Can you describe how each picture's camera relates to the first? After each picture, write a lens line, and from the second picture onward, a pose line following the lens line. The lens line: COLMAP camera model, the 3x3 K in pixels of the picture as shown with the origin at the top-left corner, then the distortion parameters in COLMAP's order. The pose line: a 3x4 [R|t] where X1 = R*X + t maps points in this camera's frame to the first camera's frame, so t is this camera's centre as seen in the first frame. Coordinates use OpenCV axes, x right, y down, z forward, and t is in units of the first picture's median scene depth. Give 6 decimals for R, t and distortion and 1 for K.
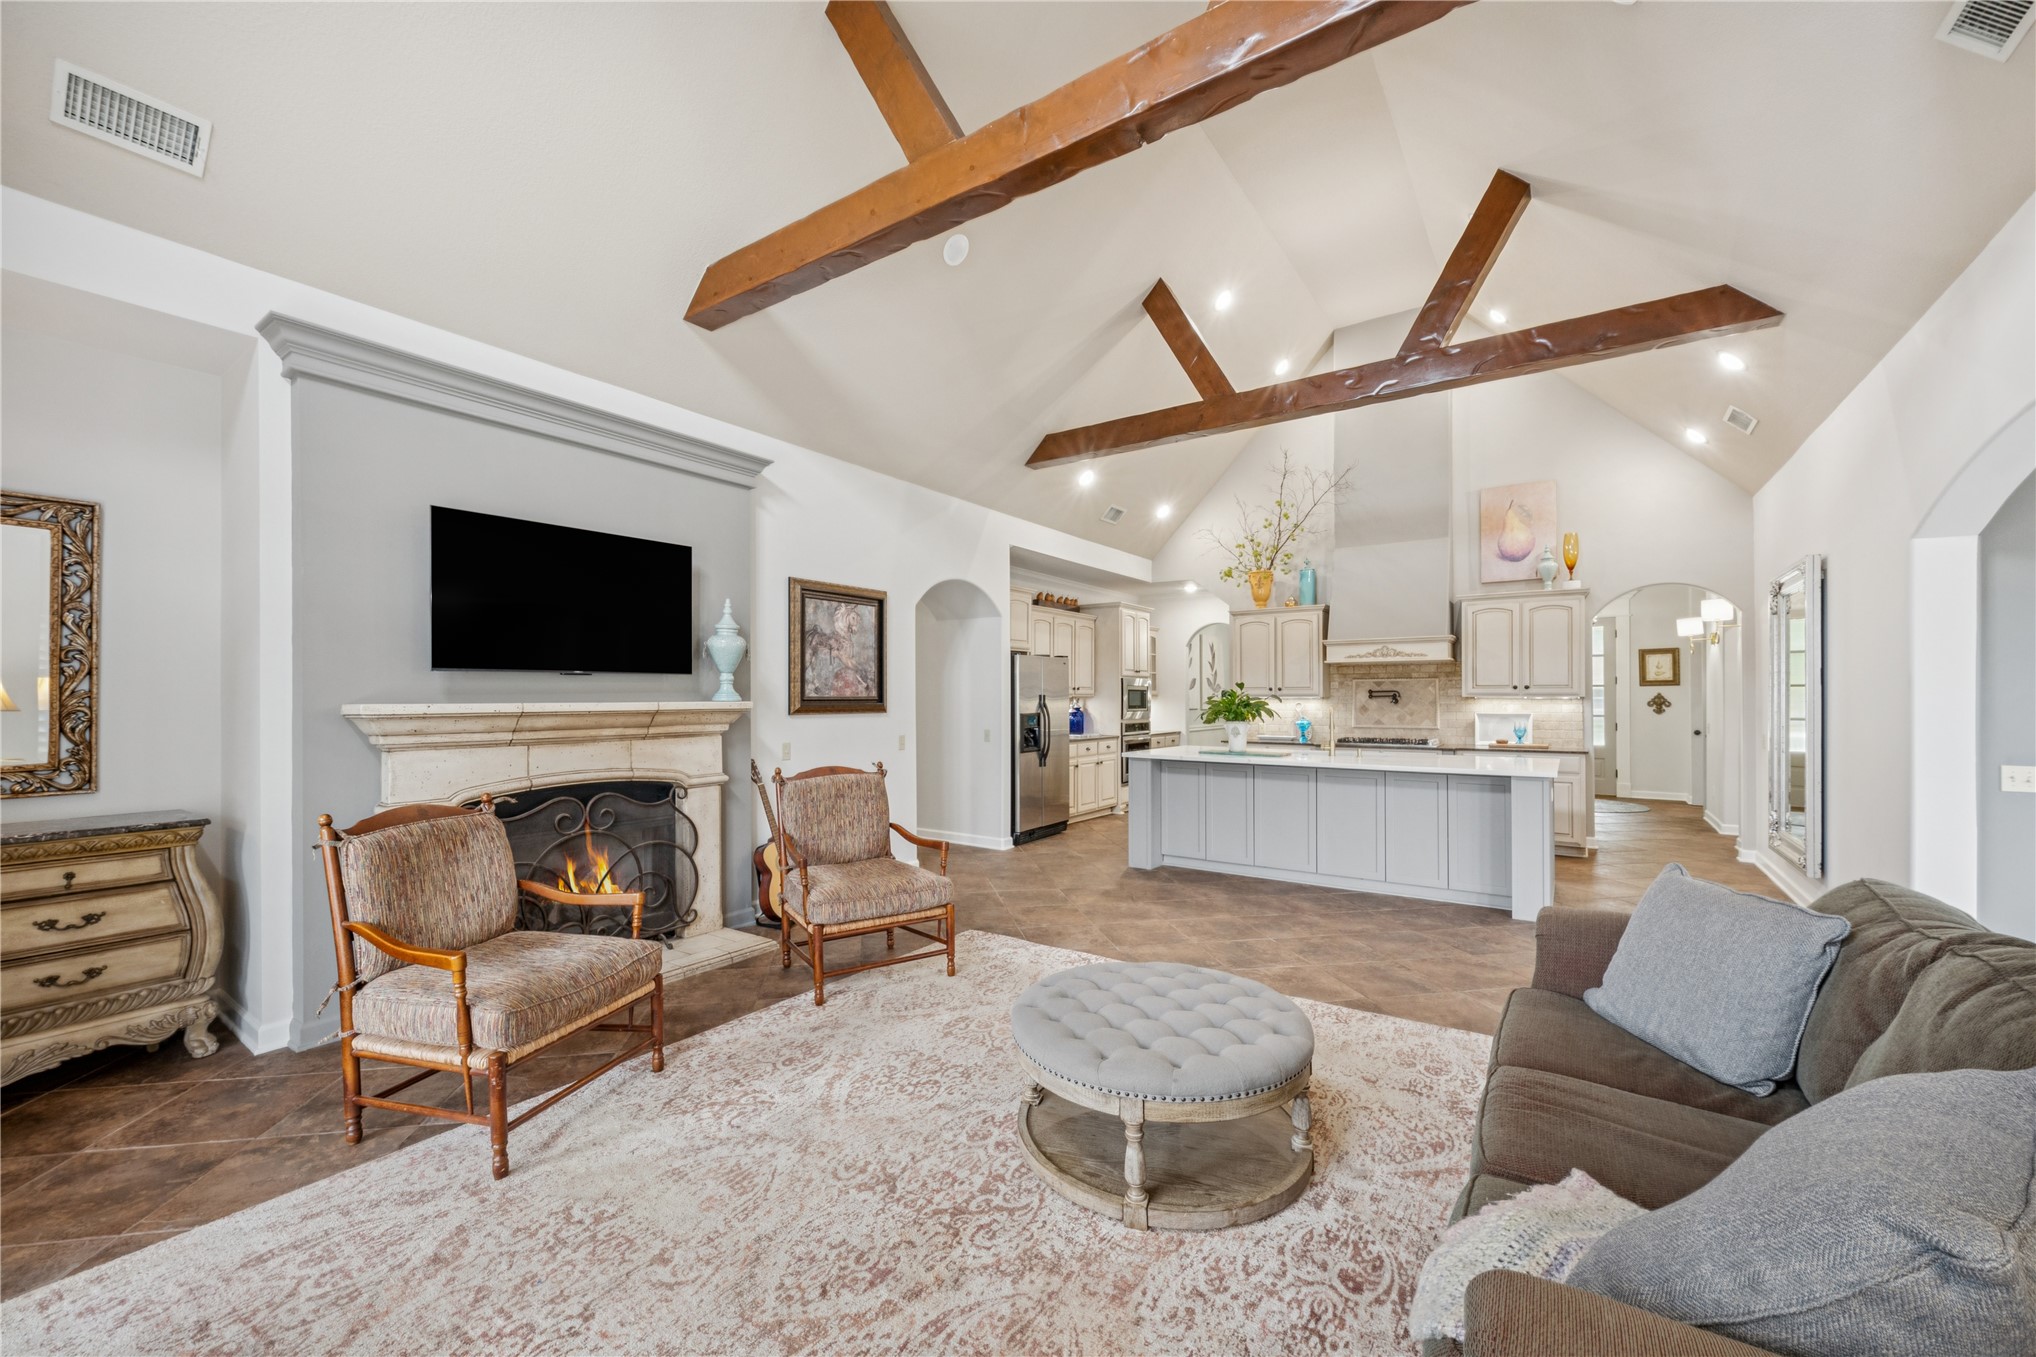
lens RADIAL K [[803.4, 0, 1007.5], [0, 803.4, 690.7], [0, 0, 1]] dist [-0.001491, -0.000198]
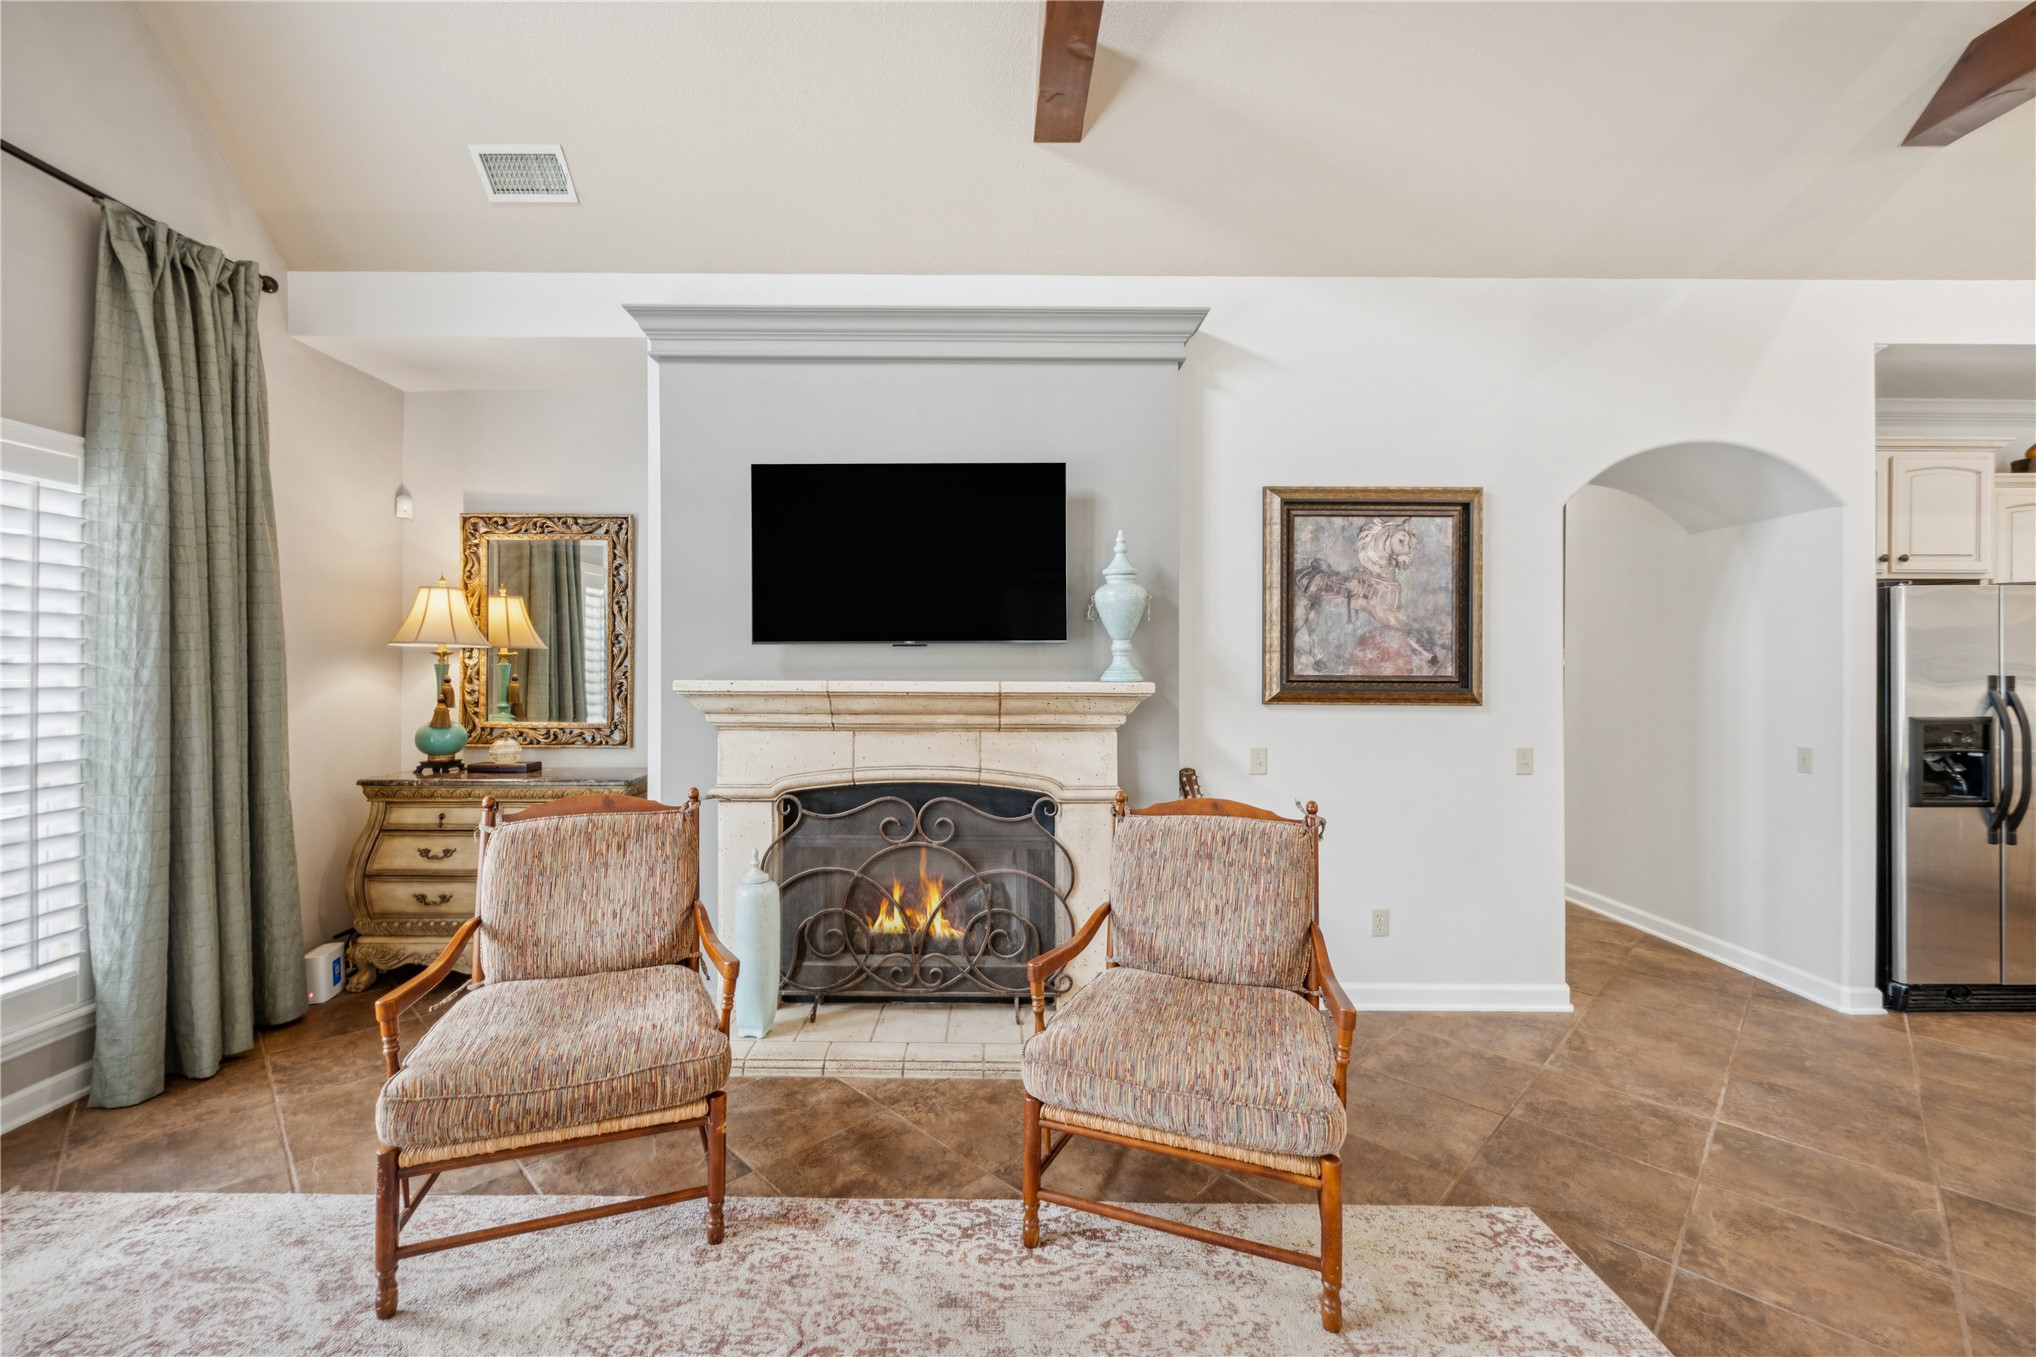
lens RADIAL K [[825.7, 0, 988.6], [0, 825.7, 667.6], [0, 0, 1]] dist [0.001143, -0.000051]
pose [[0.571144, 0.001326, -0.820849, 0.104398], [0.000133, 0.999999, 0.001707, 0.000098], [0.820850, -0.001084, 0.571143, 0.332431]]
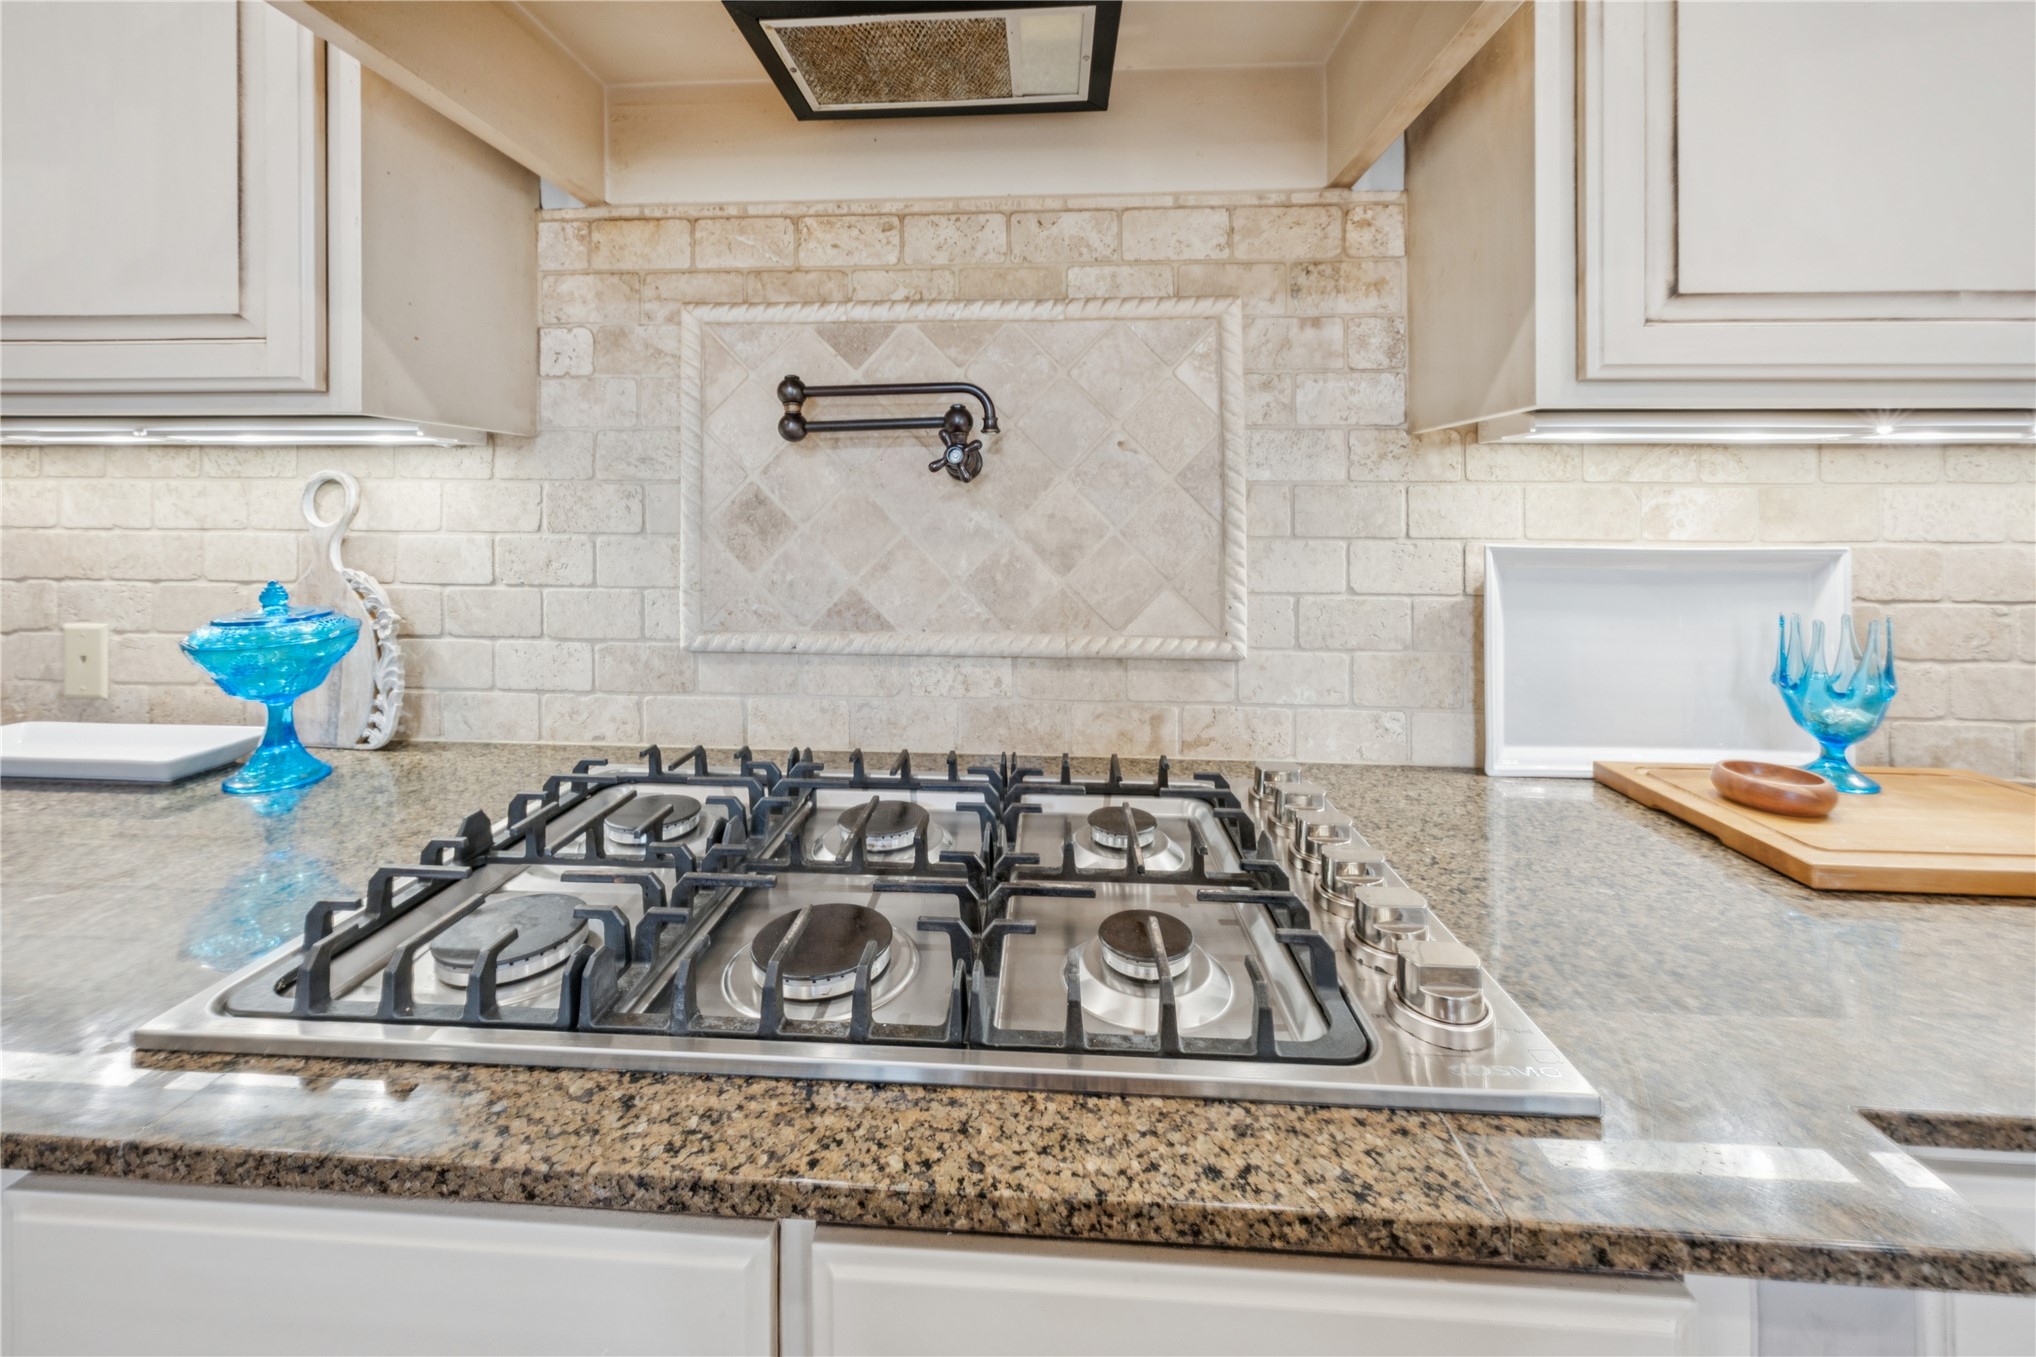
lens RADIAL K [[781.4, 0, 1011.6], [0, 781.4, 497.2], [0, 0, 1]] dist [0.000474, 0.000060]
pose [[0.853123, 0.005084, 0.521685, 0.486218], [-0.010153, 0.999925, 0.006858, 0.020810], [-0.521611, -0.011148, 0.853110, 1.019882]]
